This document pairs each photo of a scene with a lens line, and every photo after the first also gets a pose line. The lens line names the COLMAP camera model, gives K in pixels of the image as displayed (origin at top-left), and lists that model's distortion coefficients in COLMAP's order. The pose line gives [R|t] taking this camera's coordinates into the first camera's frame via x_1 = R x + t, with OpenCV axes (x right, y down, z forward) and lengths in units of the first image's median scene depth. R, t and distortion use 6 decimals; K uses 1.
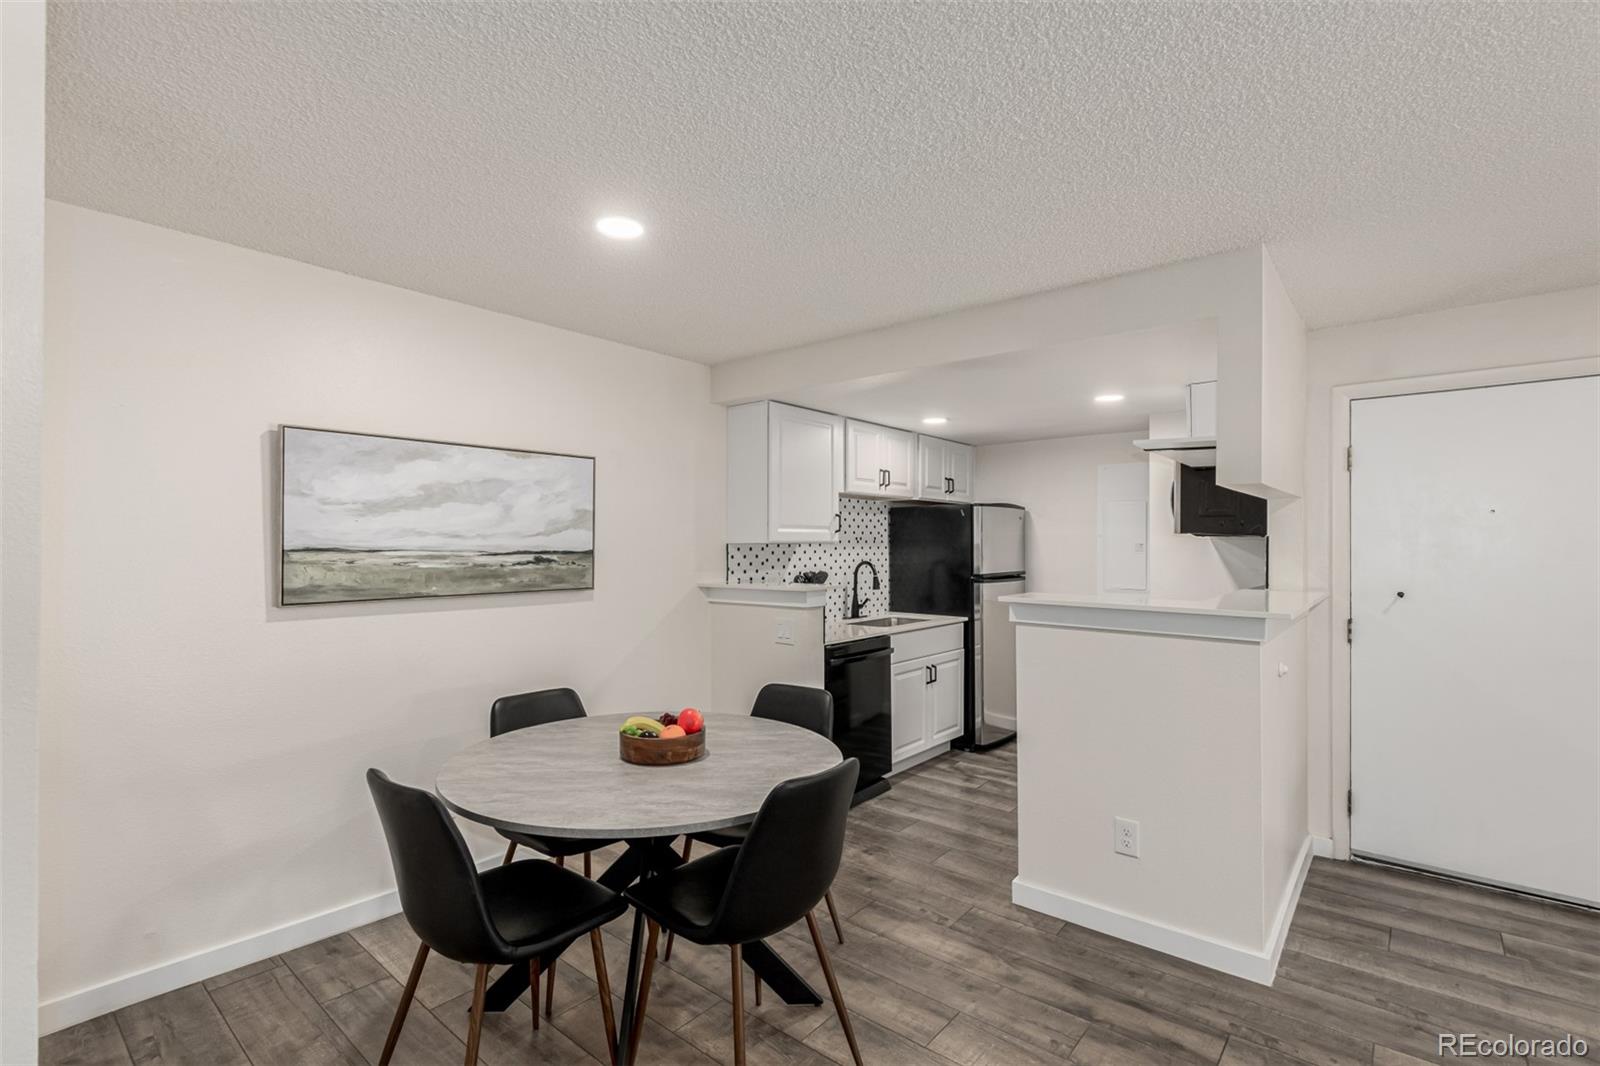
lens RADIAL K [[738.2, 0, 799.2], [0, 738.2, 541.0], [0, 0, 1]] dist [0.008260, -0.004613]
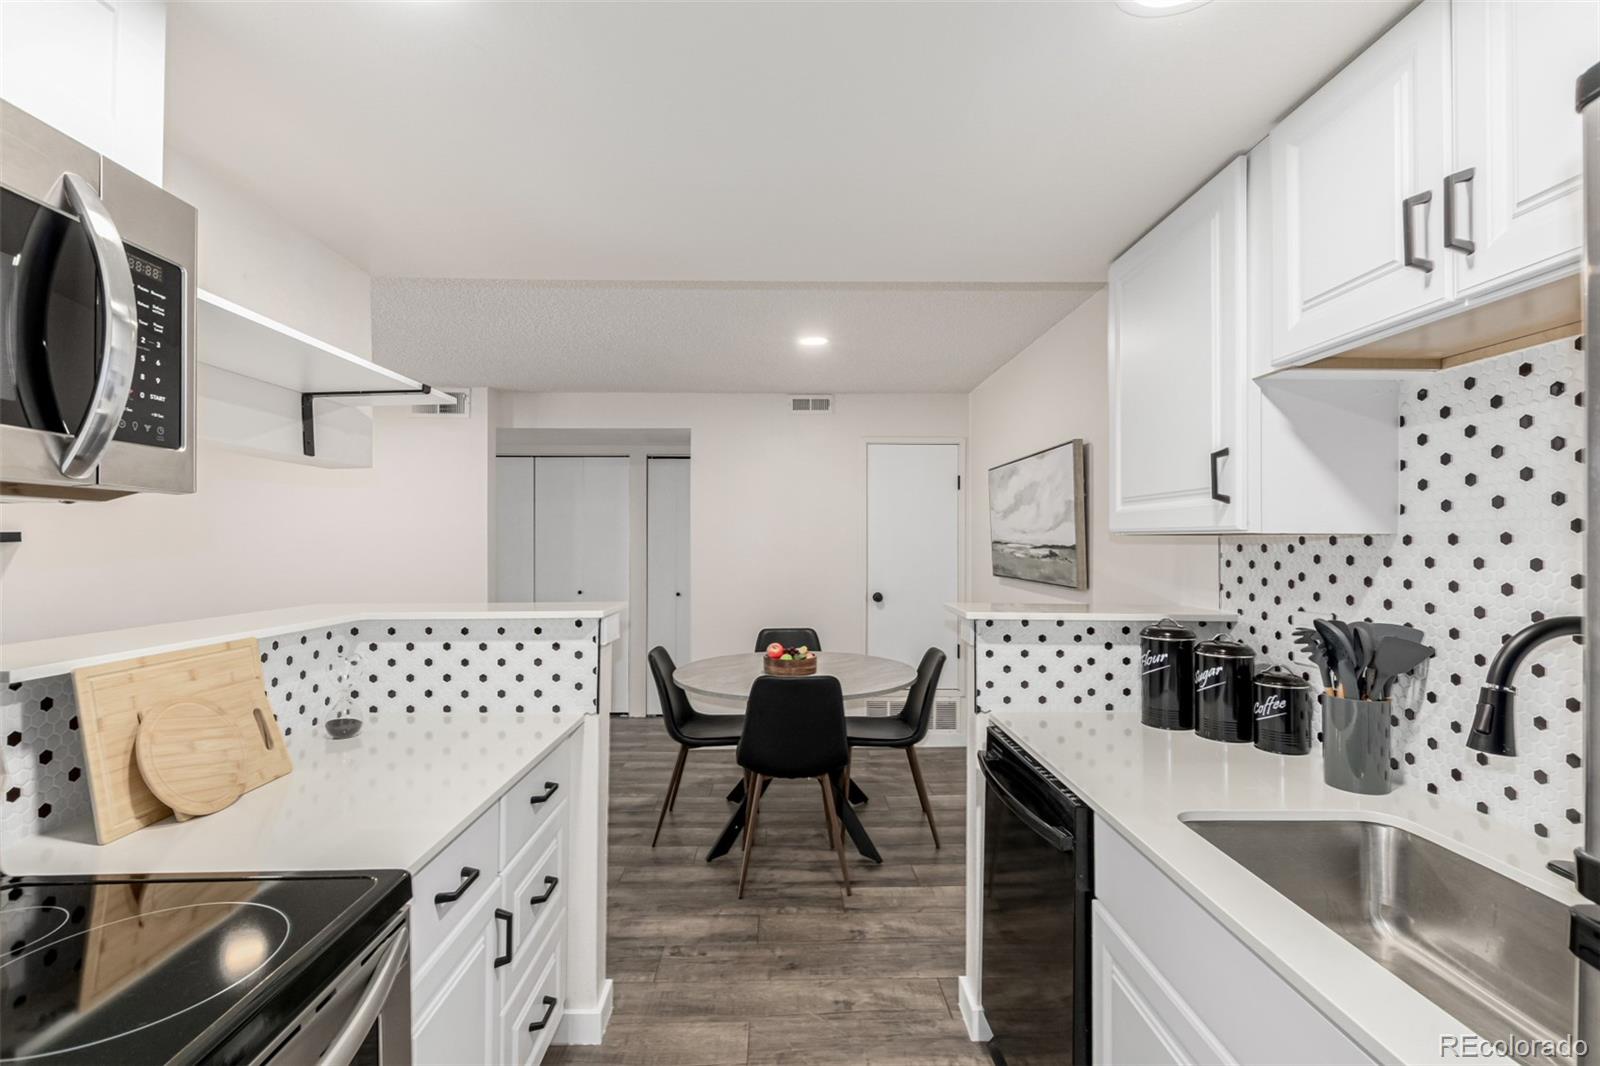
lens RADIAL K [[738.2, 0, 789.5], [0, 738.2, 535.2], [0, 0, 1]] dist [0.008260, -0.004613]
pose [[-0.761666, -0.008086, -0.647919, 0.499347], [-0.002327, 0.999950, -0.009744, 0.008920], [0.647965, -0.005914, -0.761647, 1.312727]]
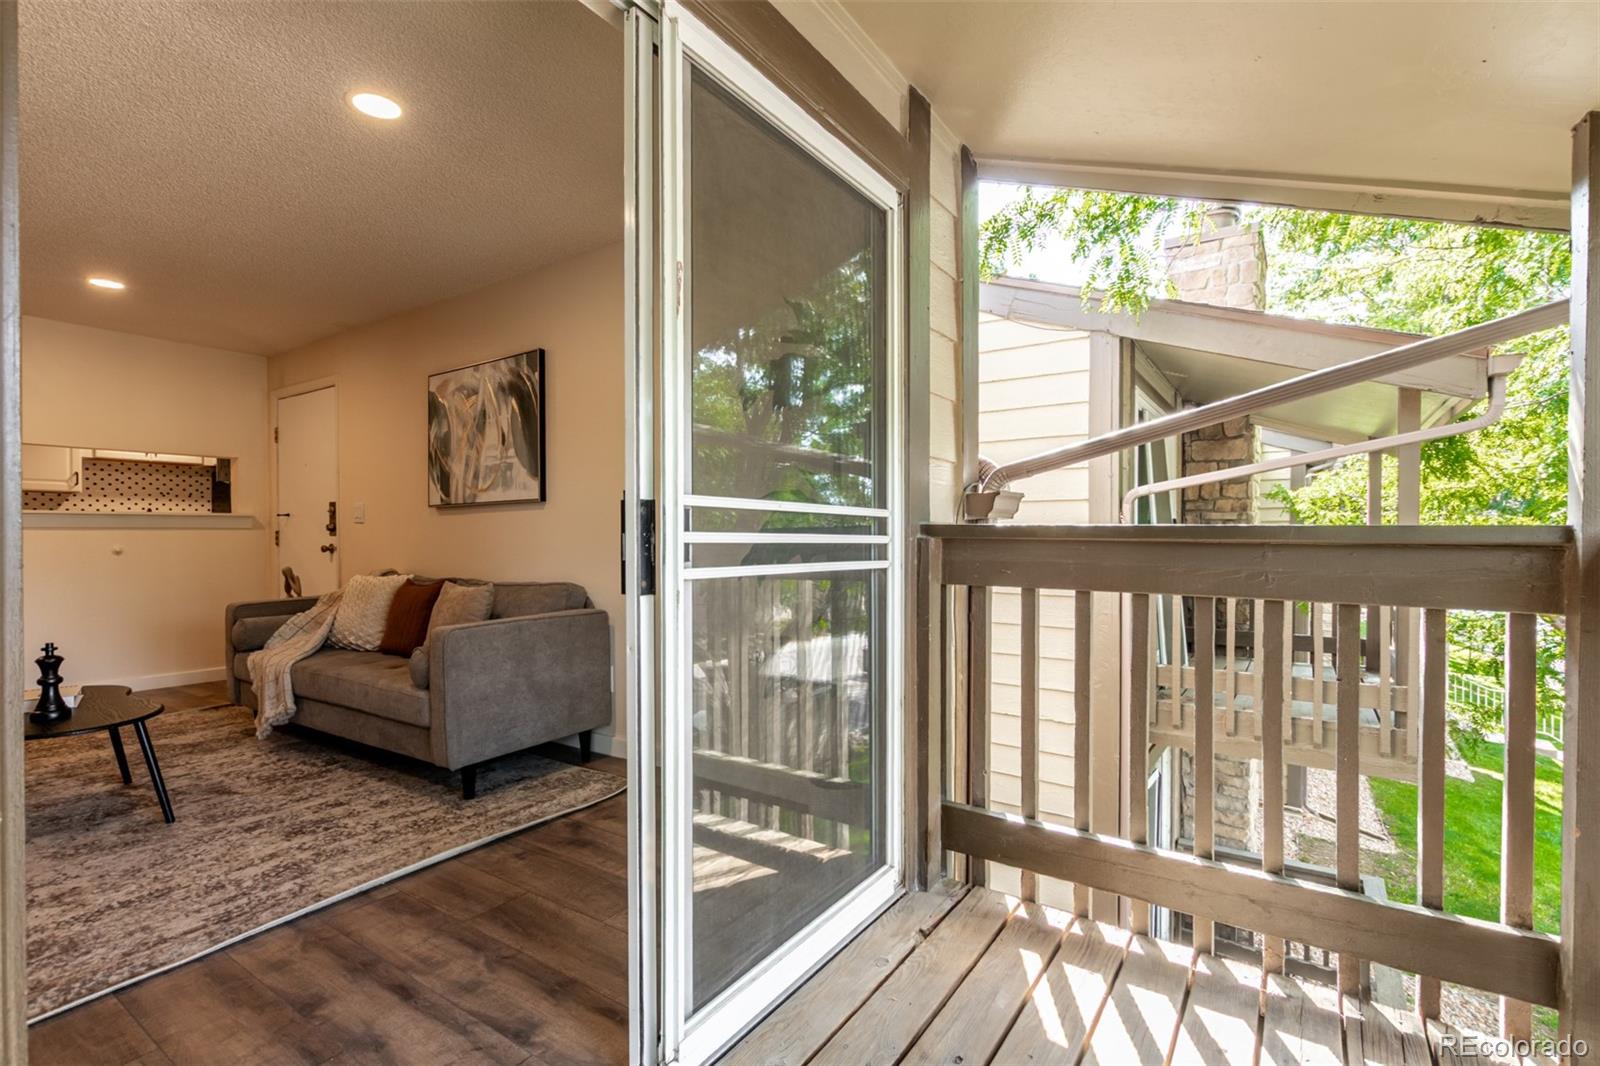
lens RADIAL K [[738.2, 0, 798.1], [0, 738.2, 541.1], [0, 0, 1]] dist [0.008260, -0.004613]
pose [[0.996325, -0.003179, 0.085591, 1.551330], [0.002034, 0.999907, 0.013457, 0.095332], [-0.085626, -0.013234, 0.996239, -0.673038]]
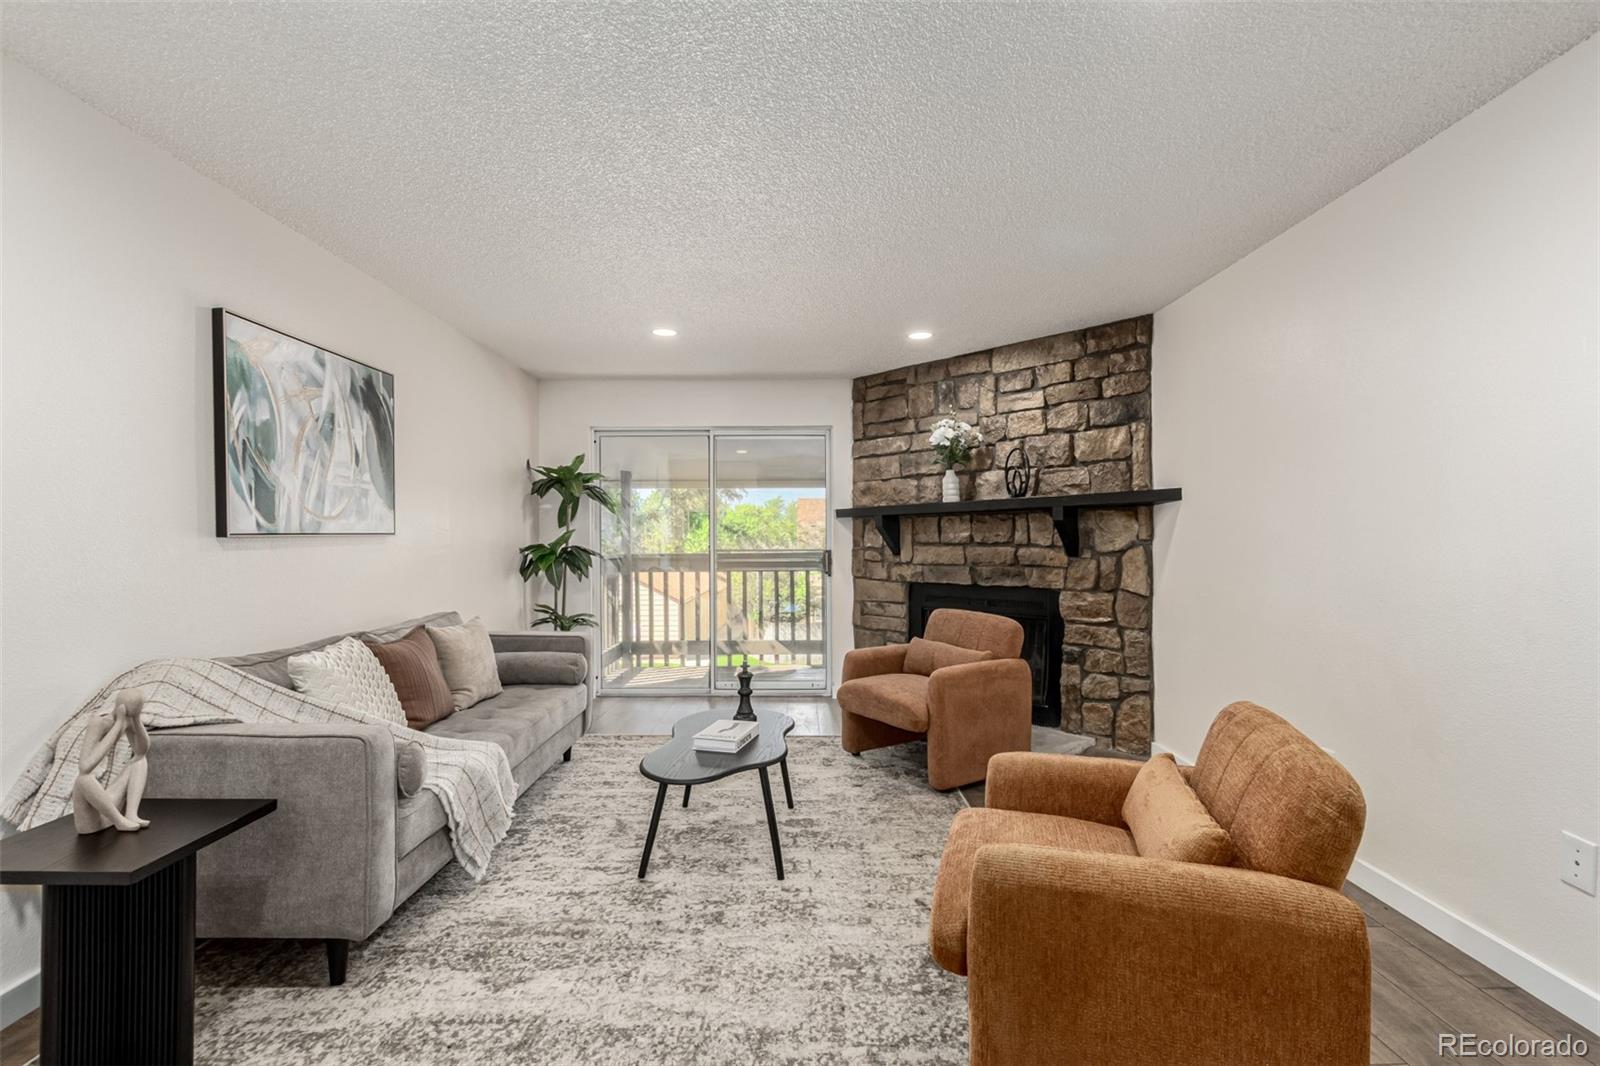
lens RADIAL K [[738.2, 0, 807.6], [0, 738.2, 530.1], [0, 0, 1]] dist [0.008260, -0.004613]
pose [[-0.637785, 0.013138, 0.770102, 0.250293], [0.005988, 0.999909, -0.012100, 0.062728], [-0.770191, -0.003106, -0.637806, 0.526282]]
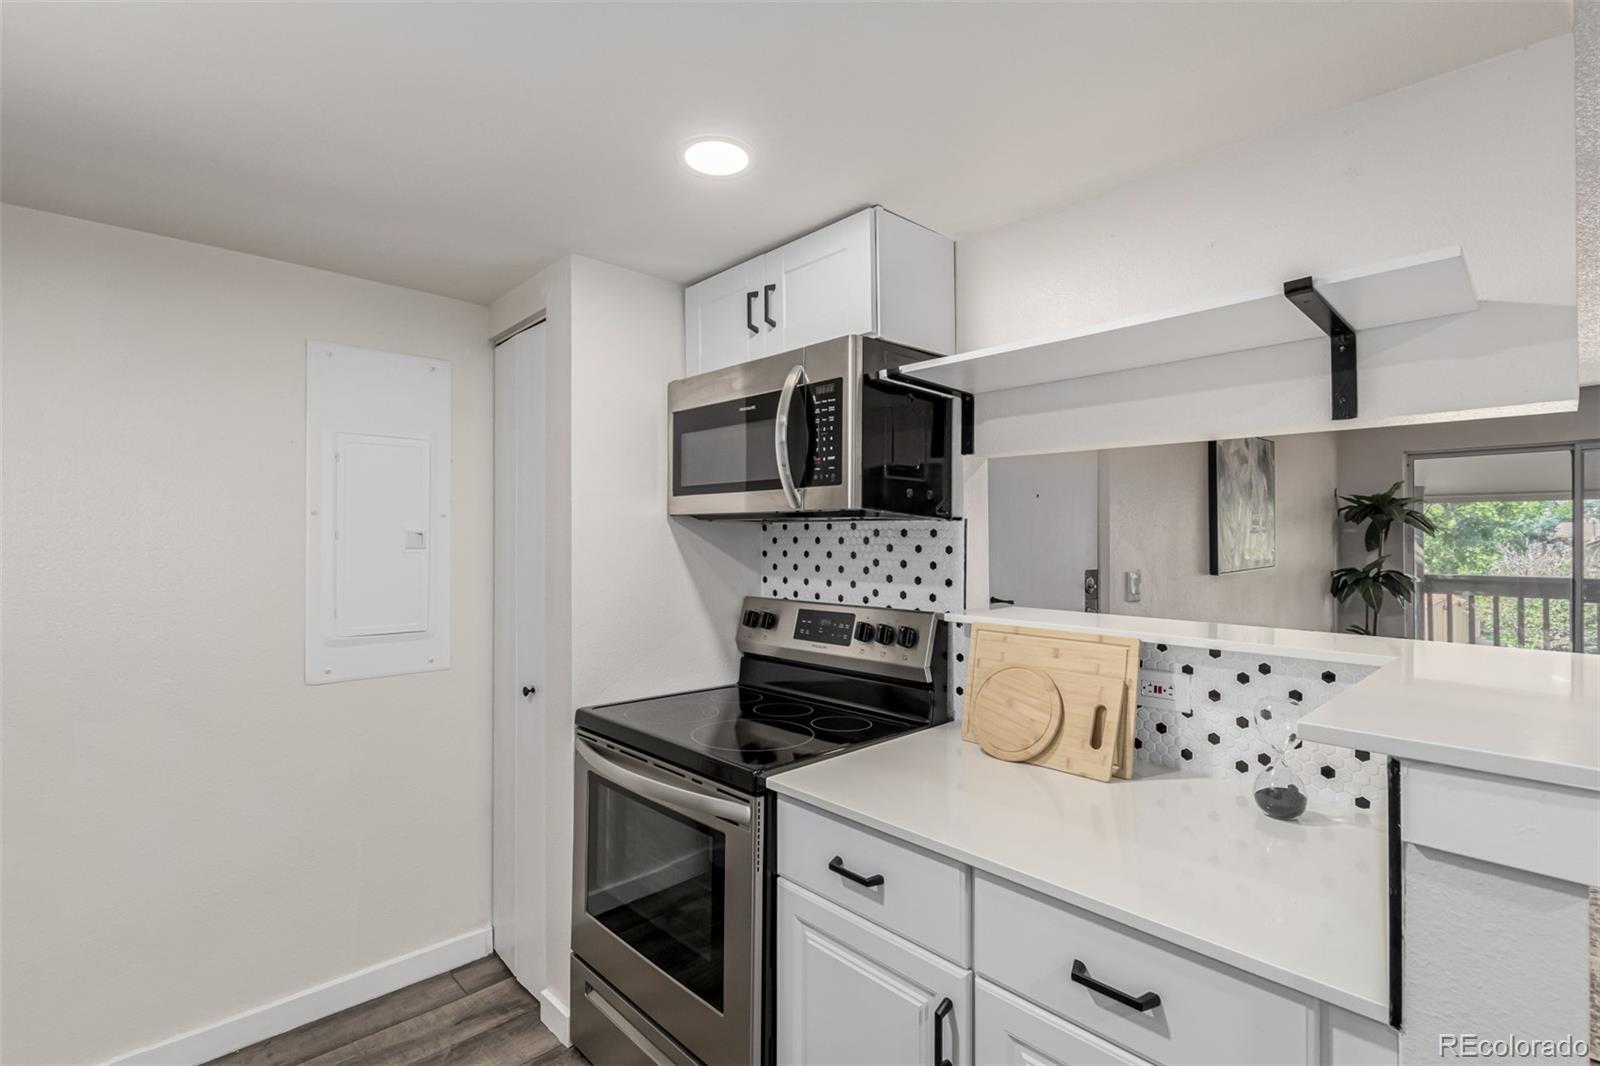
lens RADIAL K [[738.2, 0, 810.4], [0, 738.2, 533.9], [0, 0, 1]] dist [0.008260, -0.004613]
pose [[0.116195, 0.002922, 0.993222, 0.040994], [-0.001642, 0.999995, -0.002750, 0.007513], [-0.993225, -0.001311, 0.116199, 0.931408]]
